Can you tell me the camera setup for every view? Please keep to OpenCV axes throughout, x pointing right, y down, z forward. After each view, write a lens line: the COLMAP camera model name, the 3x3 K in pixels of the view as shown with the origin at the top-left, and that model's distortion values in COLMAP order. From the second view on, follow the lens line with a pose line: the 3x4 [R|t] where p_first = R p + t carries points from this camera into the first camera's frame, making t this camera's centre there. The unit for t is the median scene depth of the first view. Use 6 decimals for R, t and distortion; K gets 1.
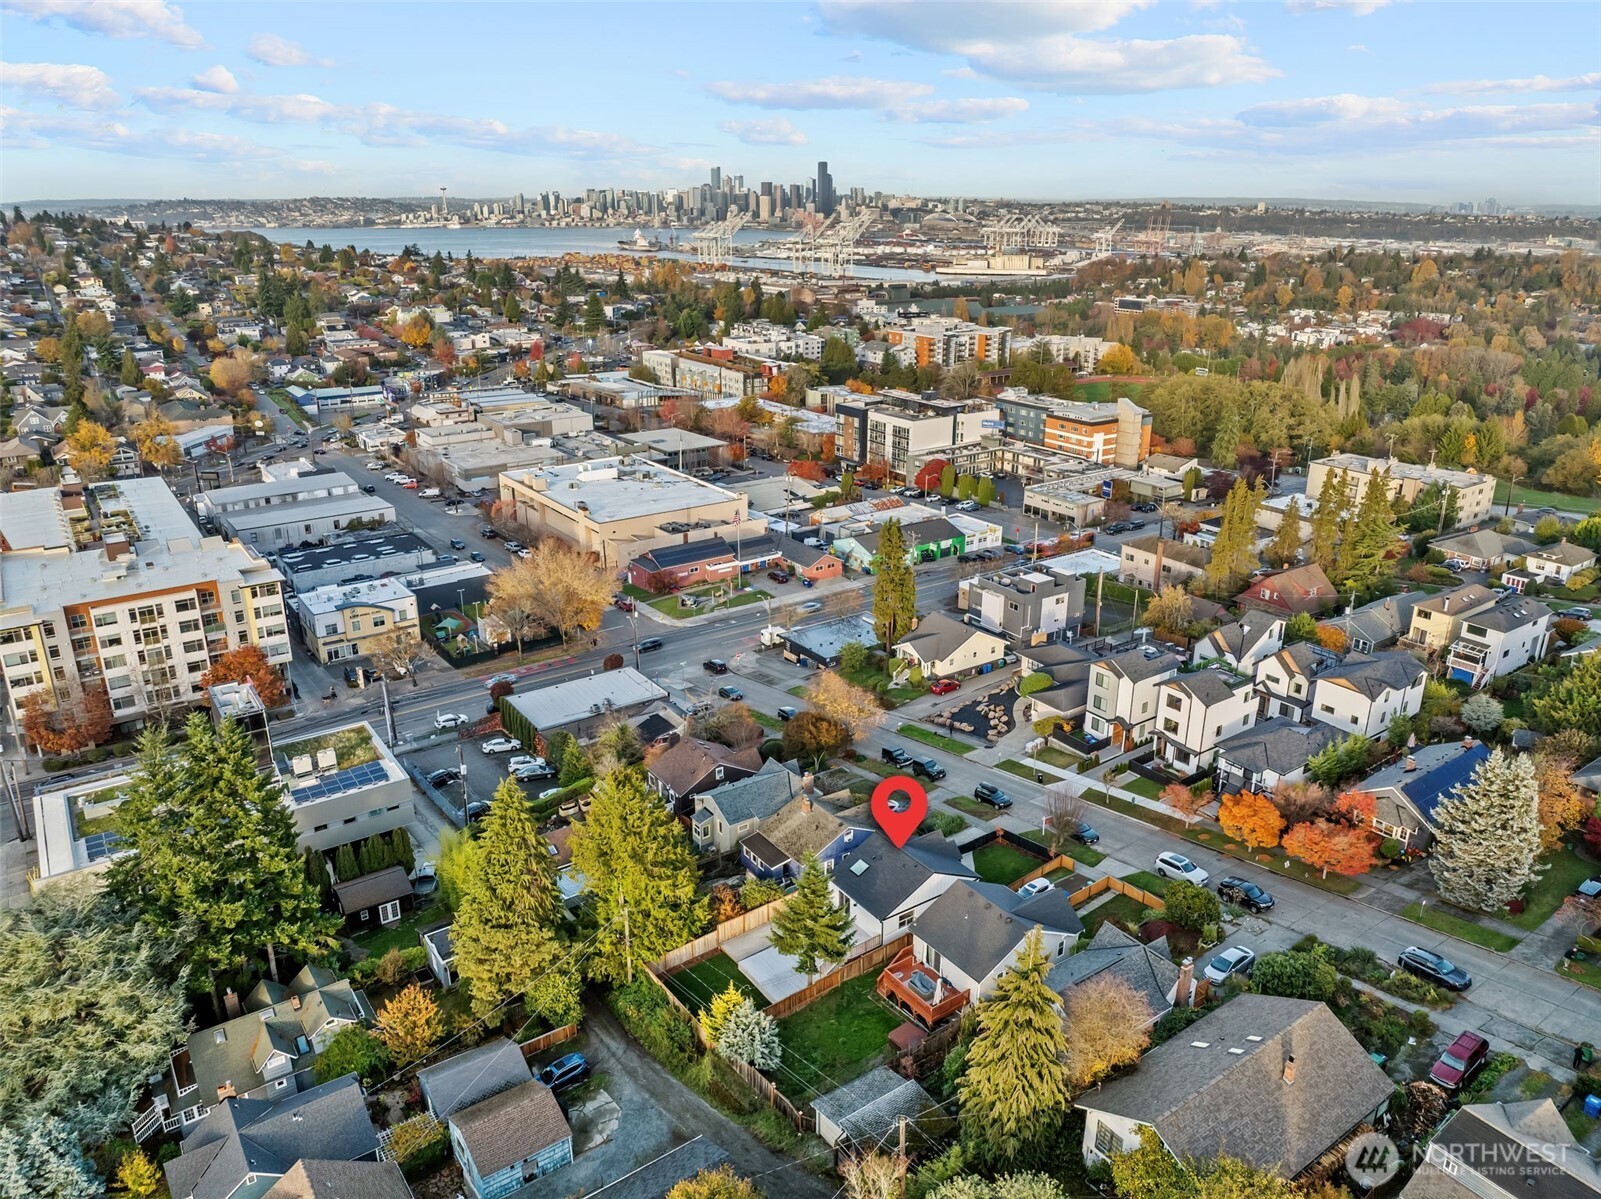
lens RADIAL K [[1116.7, 0, 800.5], [0, 1116.7, 599.5], [0, 0, 1]] dist [-0.040554, -0.003883]
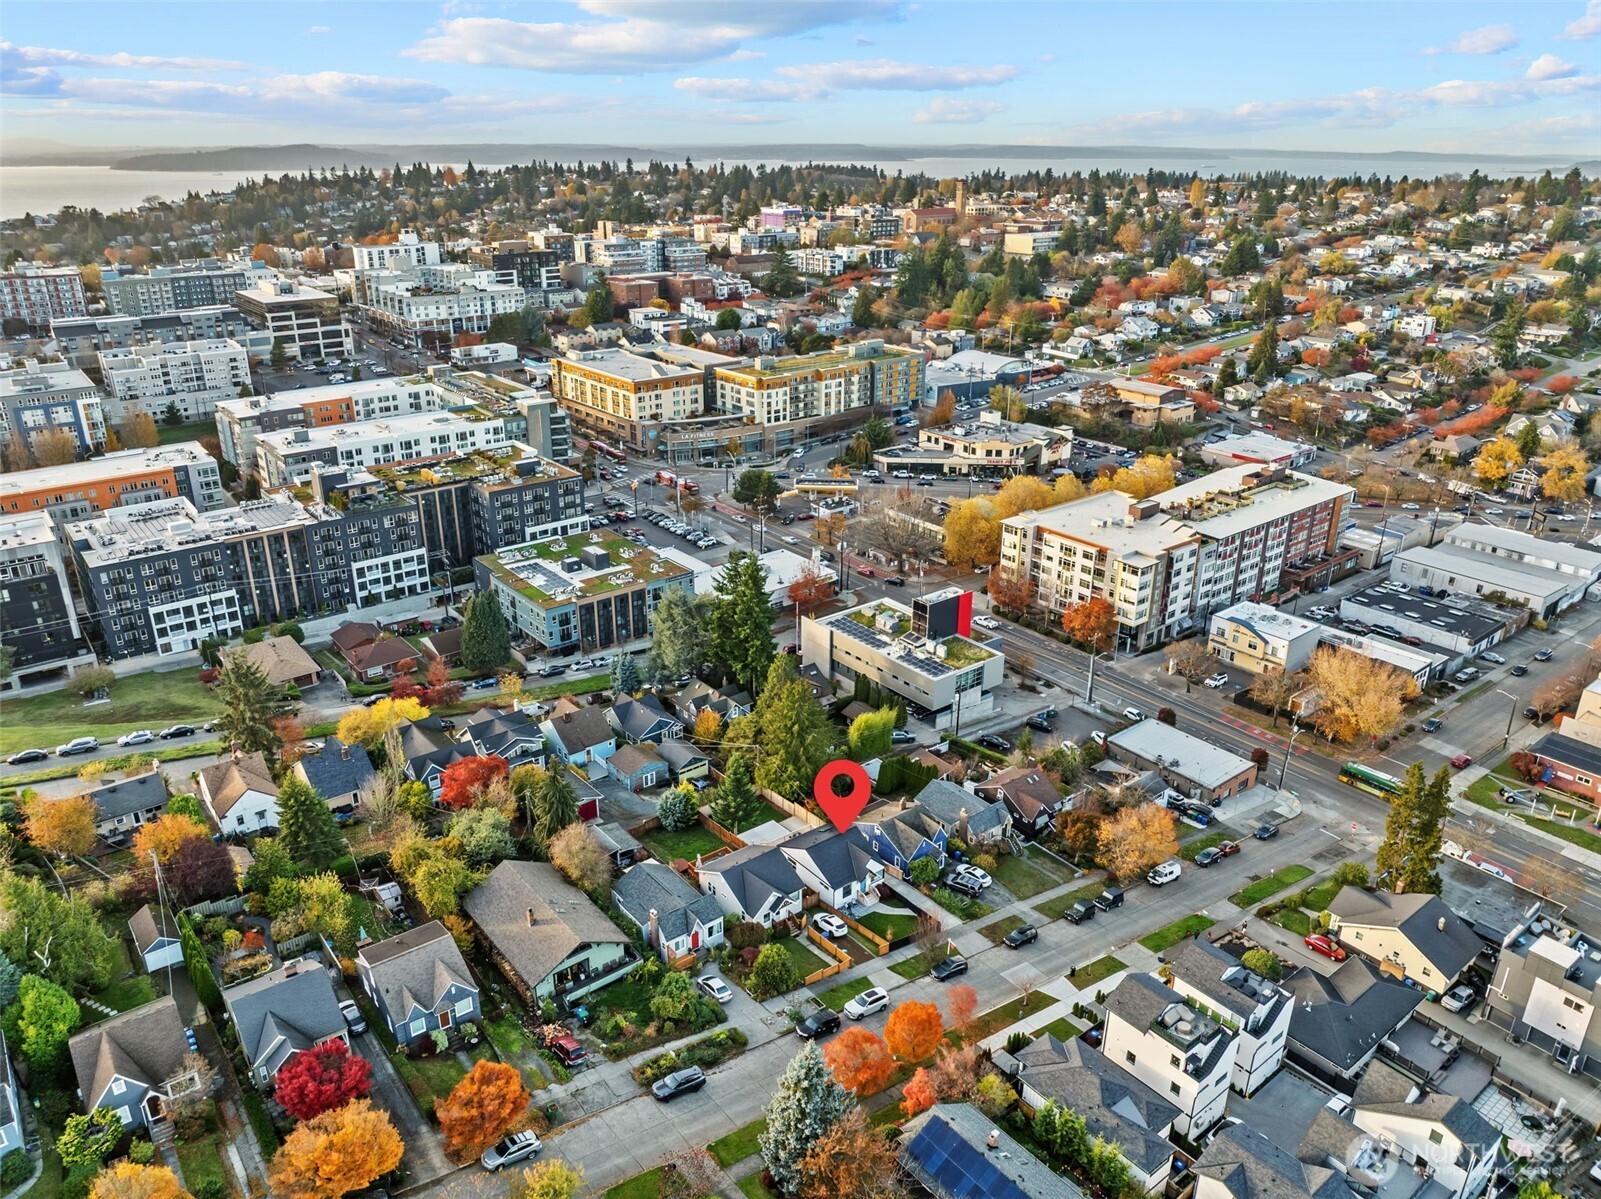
lens RADIAL K [[1116.7, 0, 800.5], [0, 1116.7, 599.5], [0, 0, 1]] dist [-0.040554, -0.003883]
pose [[0.047648, 0.372446, -0.926830, 0.858567], [-0.337639, 0.879272, 0.335977, -0.329342], [0.940069, 0.296926, 0.167648, 0.440440]]
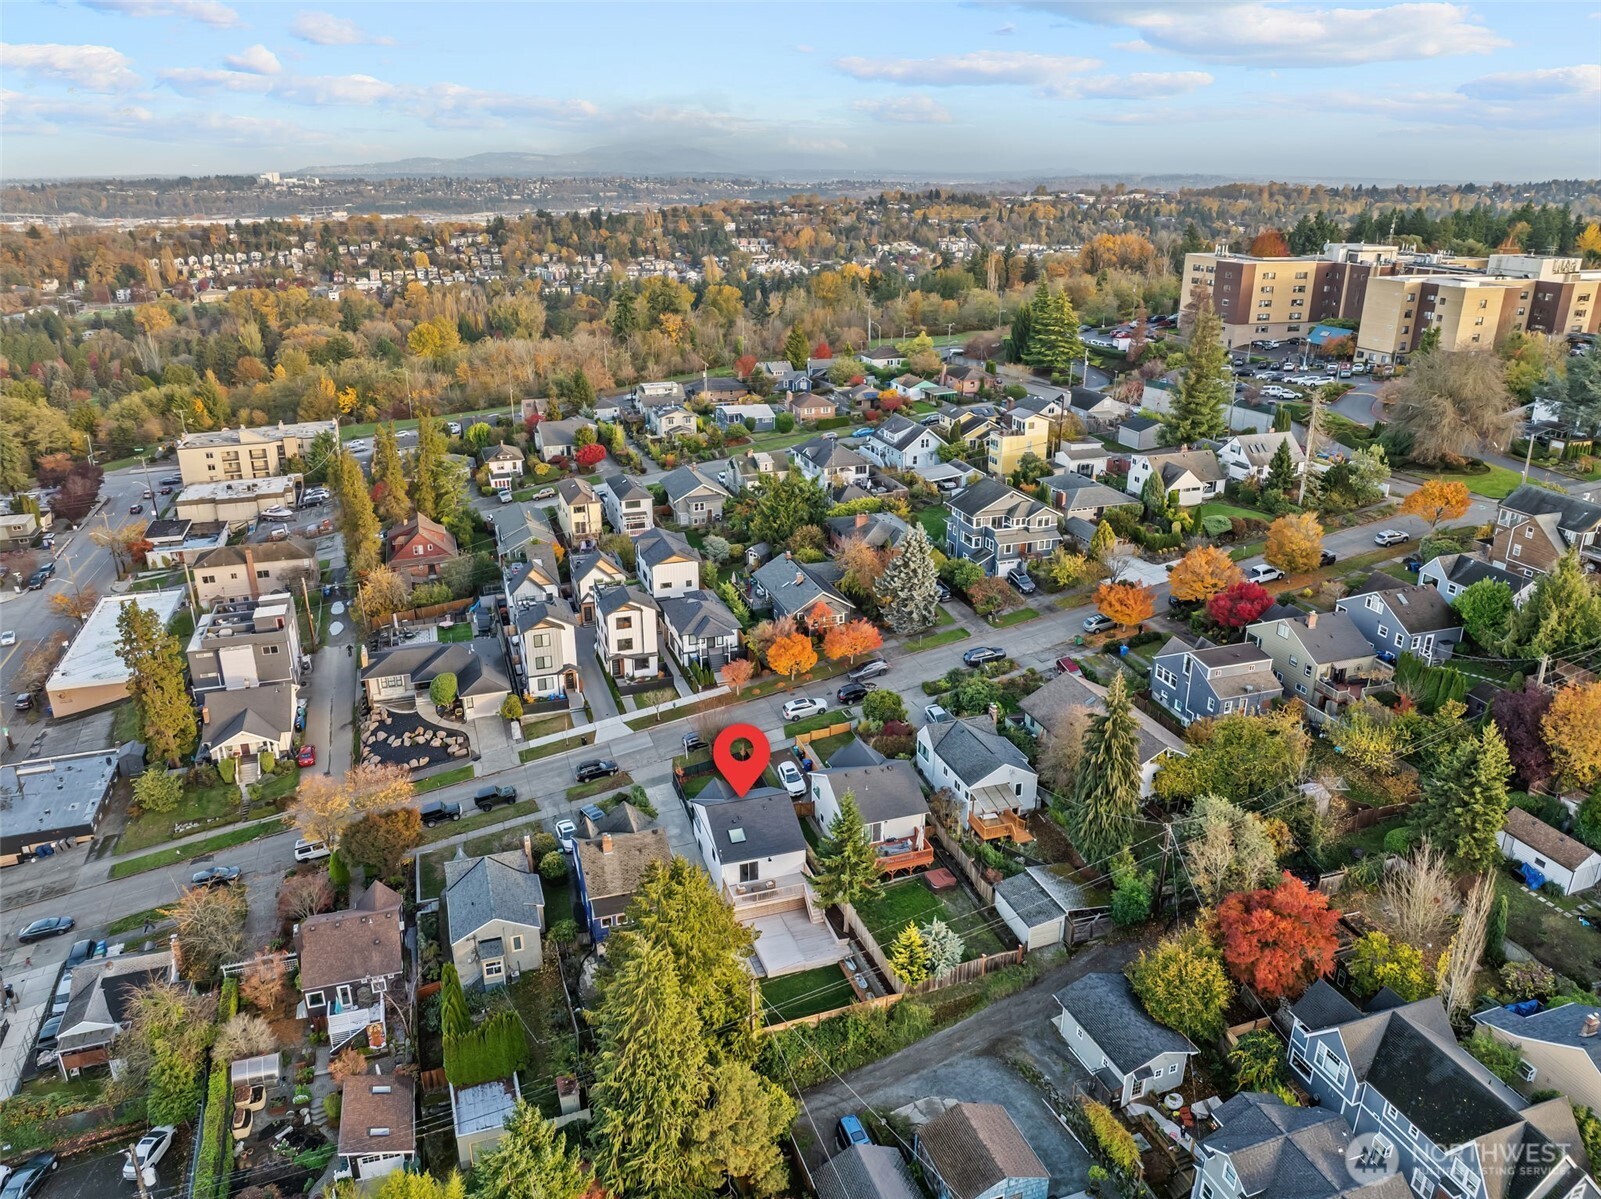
lens RADIAL K [[1116.7, 0, 800.5], [0, 1116.7, 599.5], [0, 0, 1]] dist [-0.040554, -0.003883]
pose [[0.268365, -0.344835, 0.899483, -0.510940], [0.322106, 0.912112, 0.253574, -0.129075], [-0.907870, 0.221678, 0.355852, 0.355978]]
